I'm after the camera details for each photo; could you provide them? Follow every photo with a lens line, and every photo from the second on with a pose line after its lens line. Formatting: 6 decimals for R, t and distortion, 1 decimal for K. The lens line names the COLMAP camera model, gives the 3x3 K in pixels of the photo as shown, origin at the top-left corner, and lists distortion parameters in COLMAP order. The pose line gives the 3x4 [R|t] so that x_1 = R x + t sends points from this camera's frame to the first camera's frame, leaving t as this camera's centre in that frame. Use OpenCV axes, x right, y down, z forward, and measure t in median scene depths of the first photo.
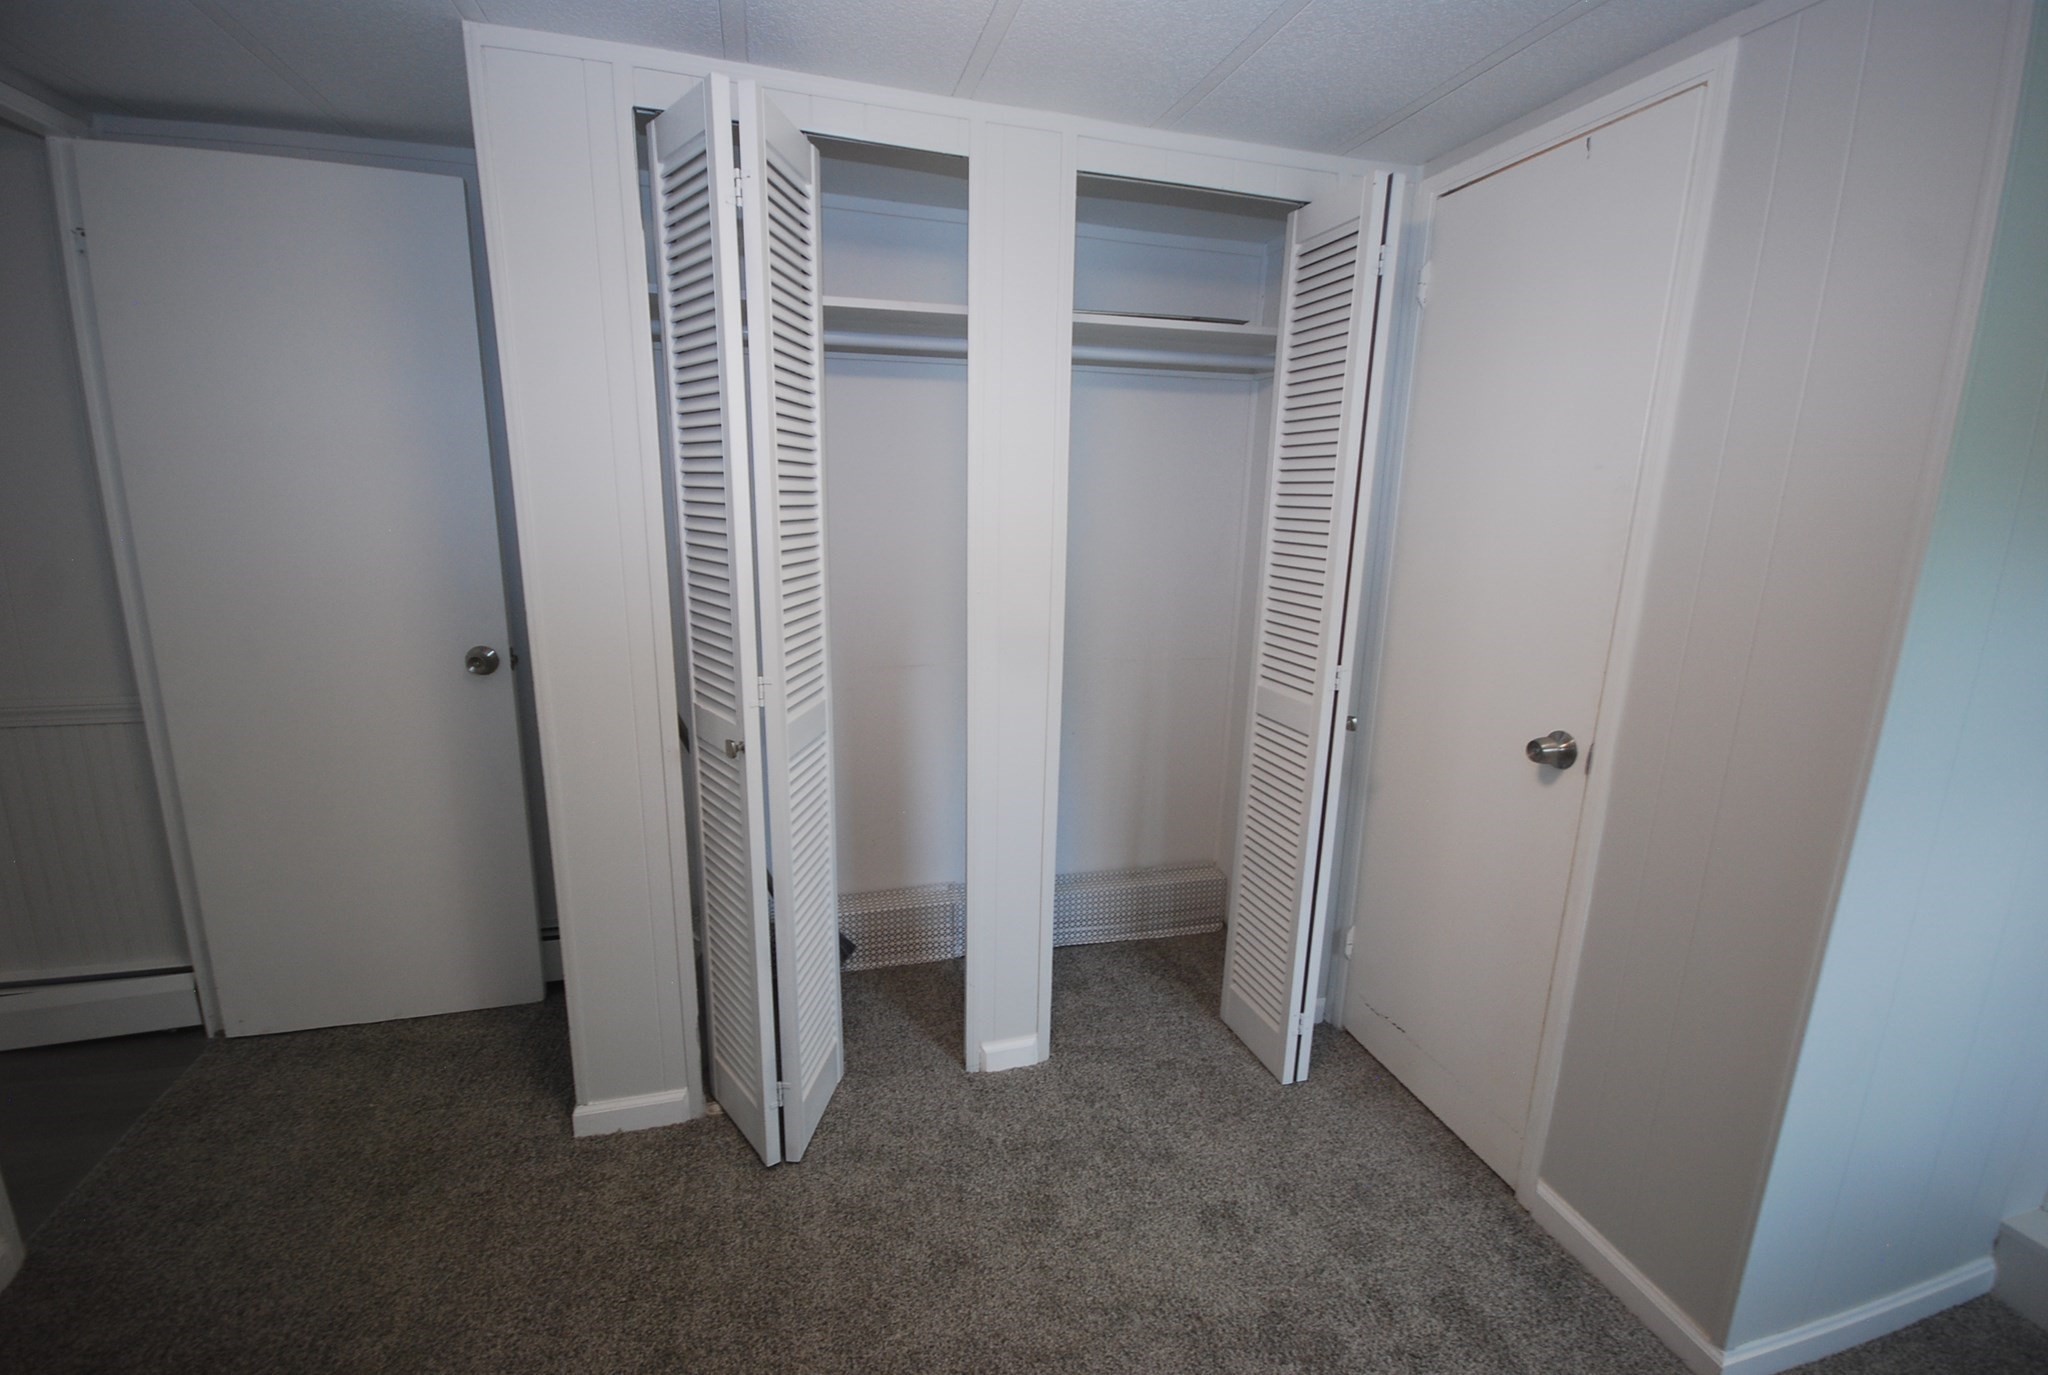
lens RADIAL K [[890.3, 0, 1029.4], [0, 890.3, 703.2], [0, 0, 1]] dist [0.001341, -0.009643]
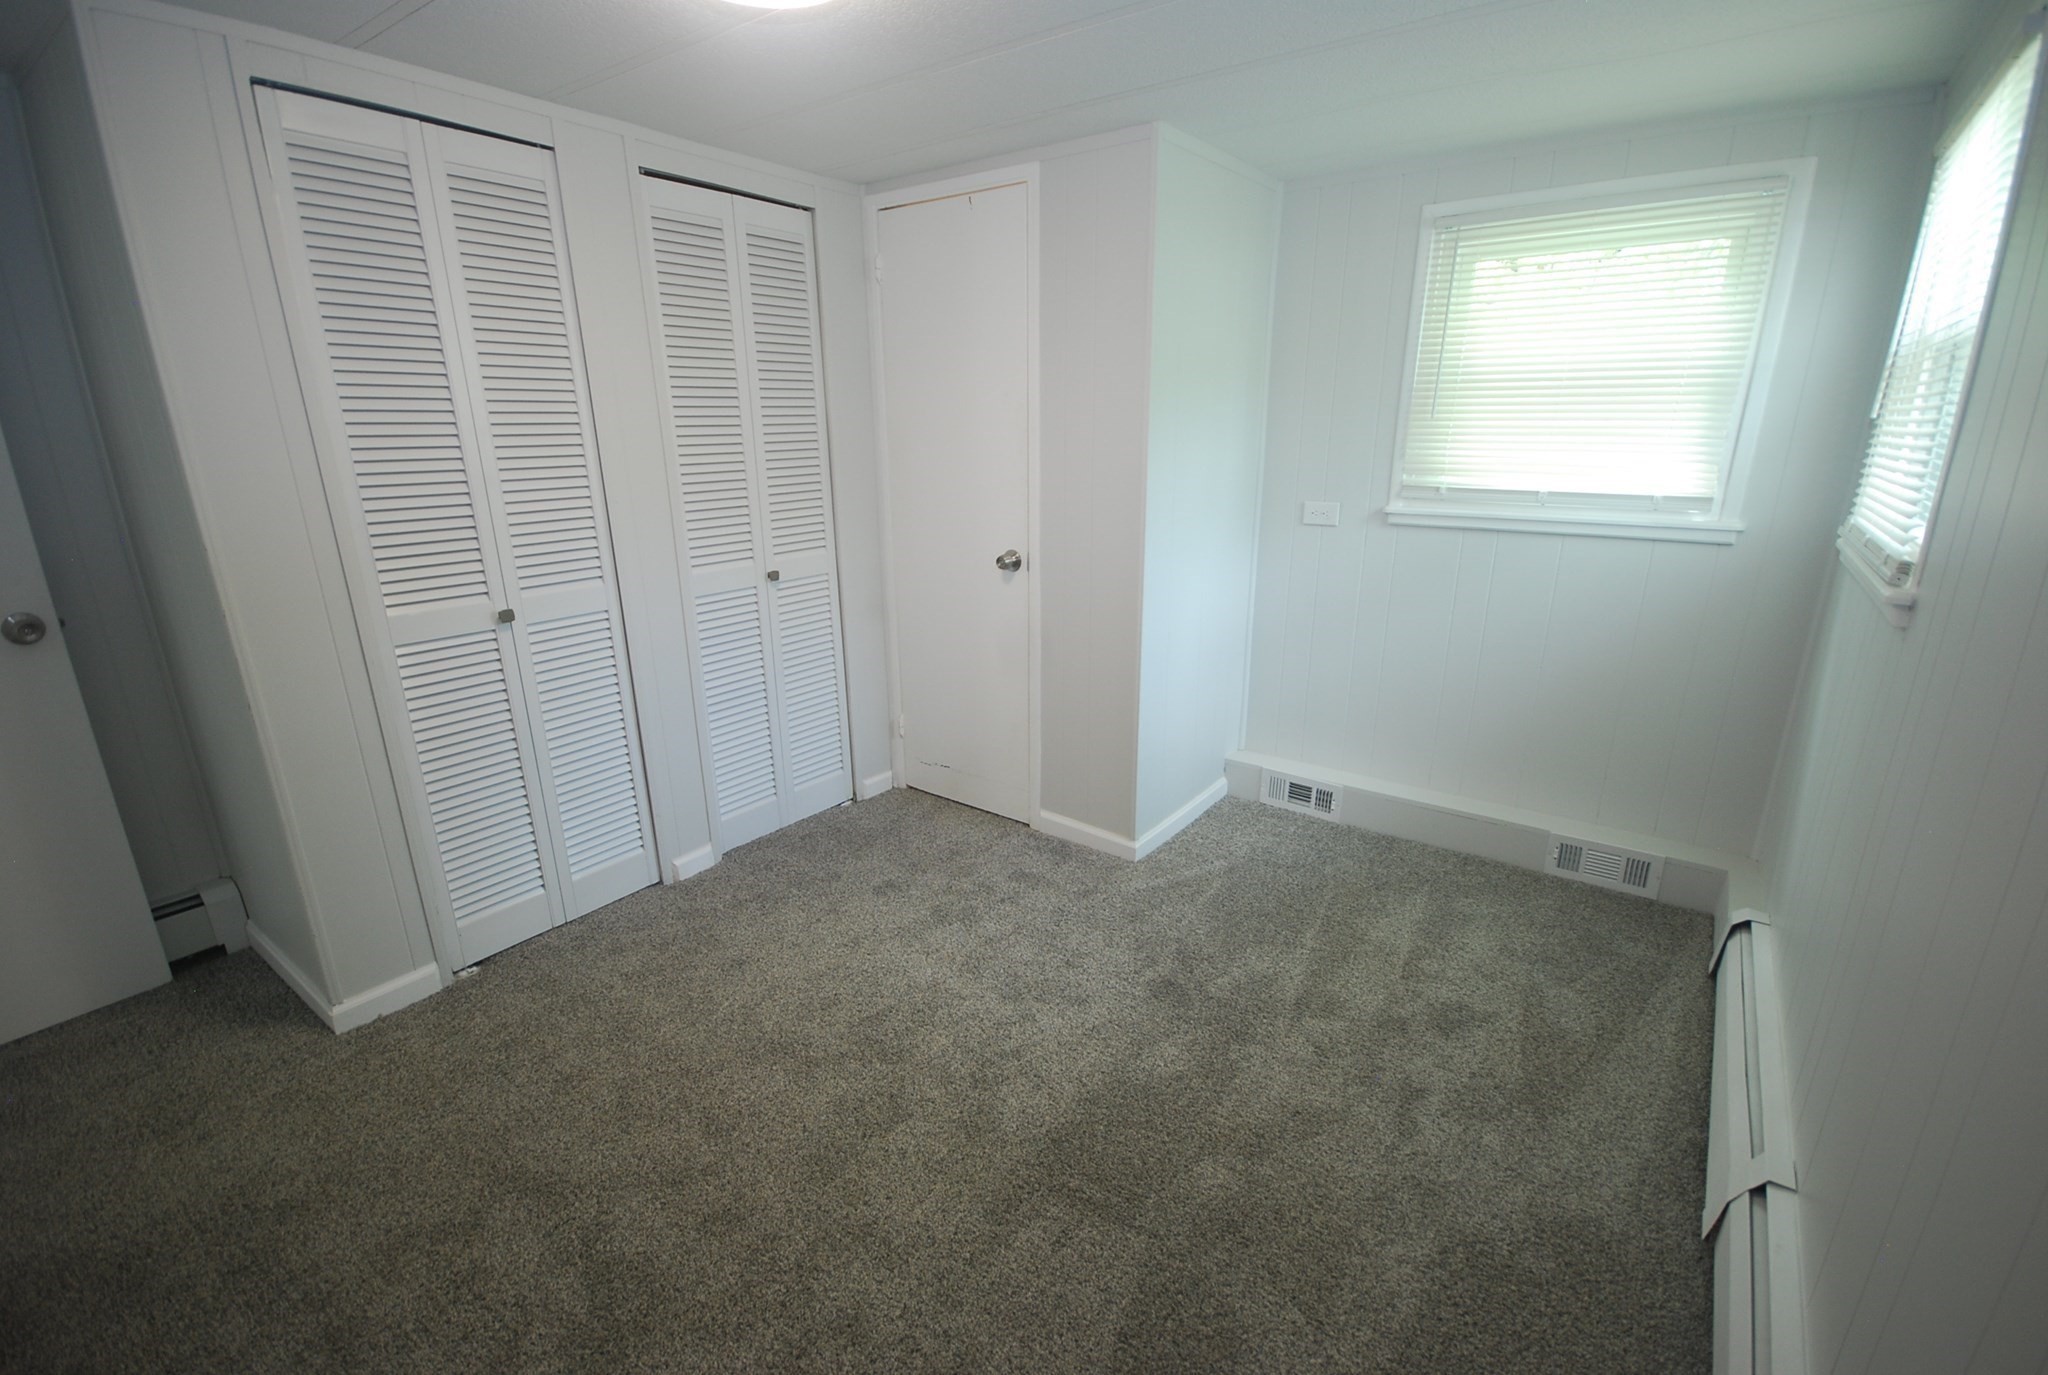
lens RADIAL K [[890.3, 0, 1031.0], [0, 890.3, 692.6], [0, 0, 1]] dist [0.001341, -0.009643]
pose [[0.788020, -0.206158, 0.580106, -0.435164], [0.162307, 0.978500, 0.127260, 0.088206], [-0.593869, -0.006129, 0.804538, -0.421833]]
